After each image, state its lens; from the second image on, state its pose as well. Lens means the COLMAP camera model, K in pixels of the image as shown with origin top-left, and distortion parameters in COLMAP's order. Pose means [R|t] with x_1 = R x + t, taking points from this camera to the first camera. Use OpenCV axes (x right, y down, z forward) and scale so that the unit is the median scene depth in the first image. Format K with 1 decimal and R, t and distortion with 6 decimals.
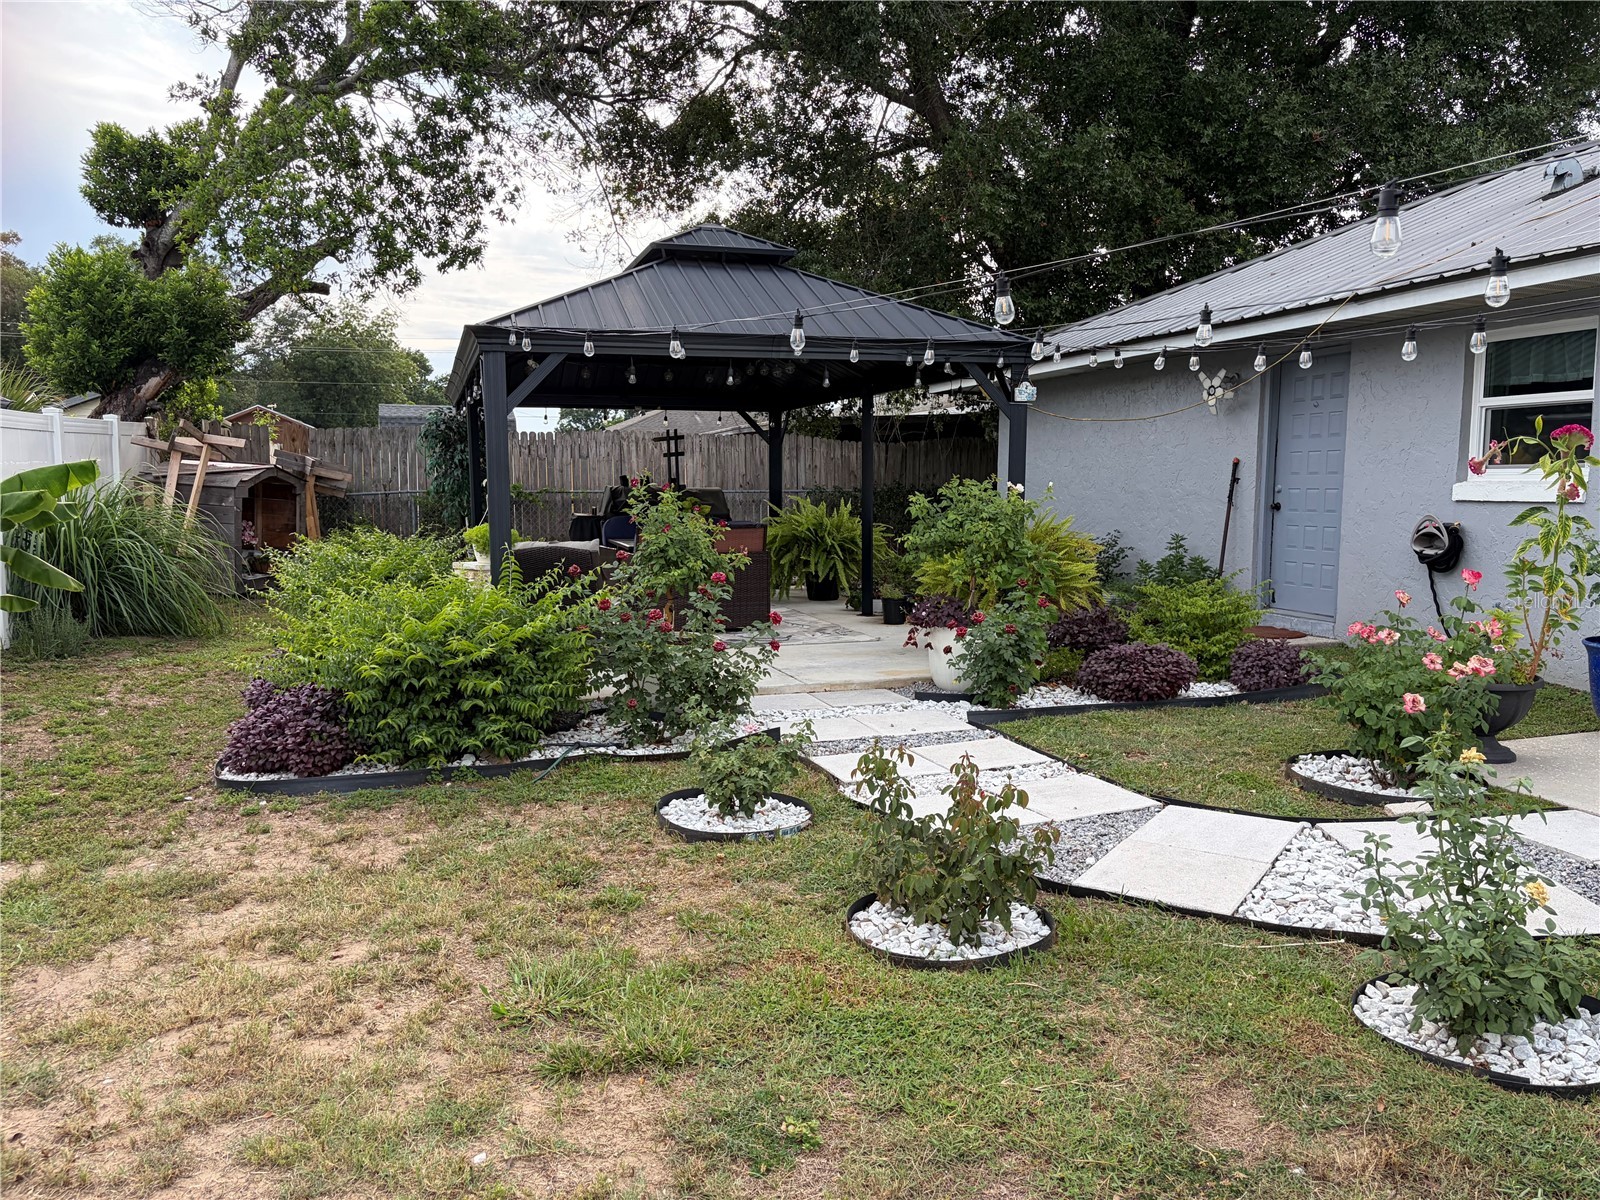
lens RADIAL K [[1206.2, 0, 795.9], [0, 1206.2, 603.6], [0, 0, 1]] dist [0.057921, -0.059310]
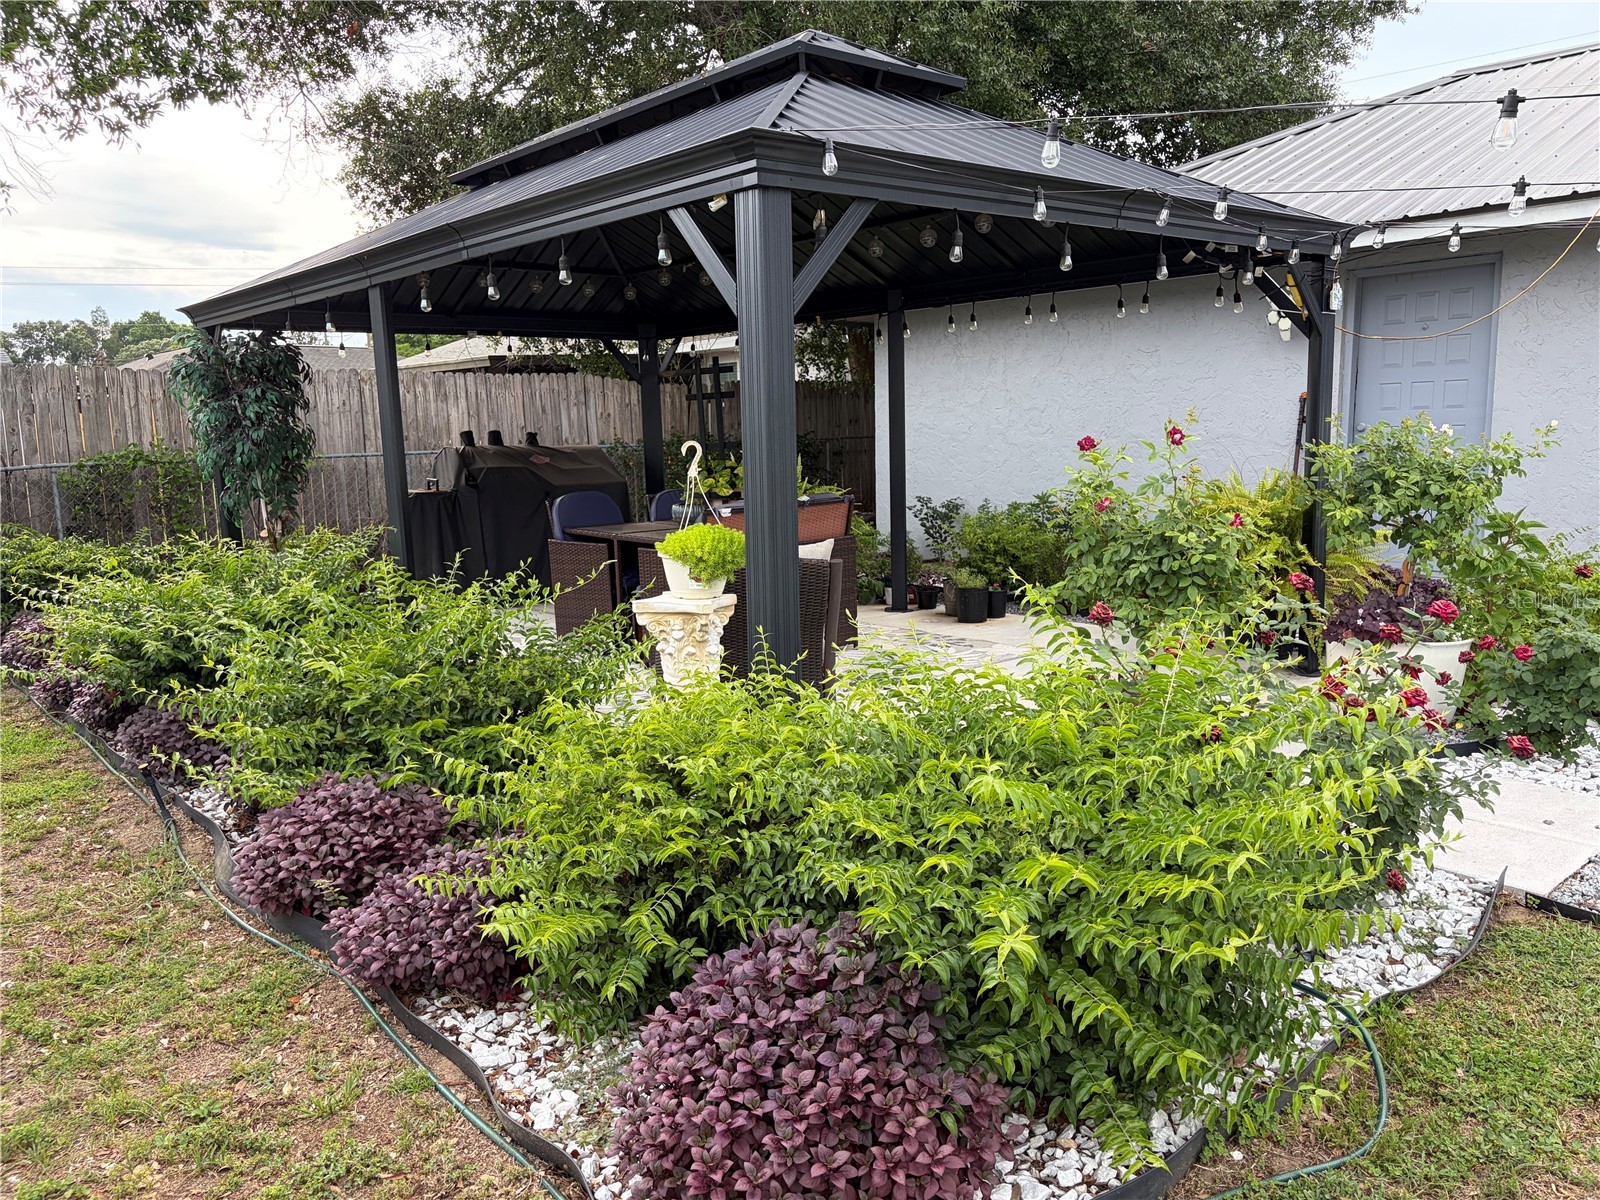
lens RADIAL K [[1206.2, 0, 795.9], [0, 1206.2, 603.6], [0, 0, 1]] dist [0.057921, -0.059310]
pose [[0.916321, -0.078359, 0.392702, -0.391631], [0.062955, 0.996662, 0.051975, -0.049503], [-0.395464, -0.022903, 0.918196, 0.447555]]
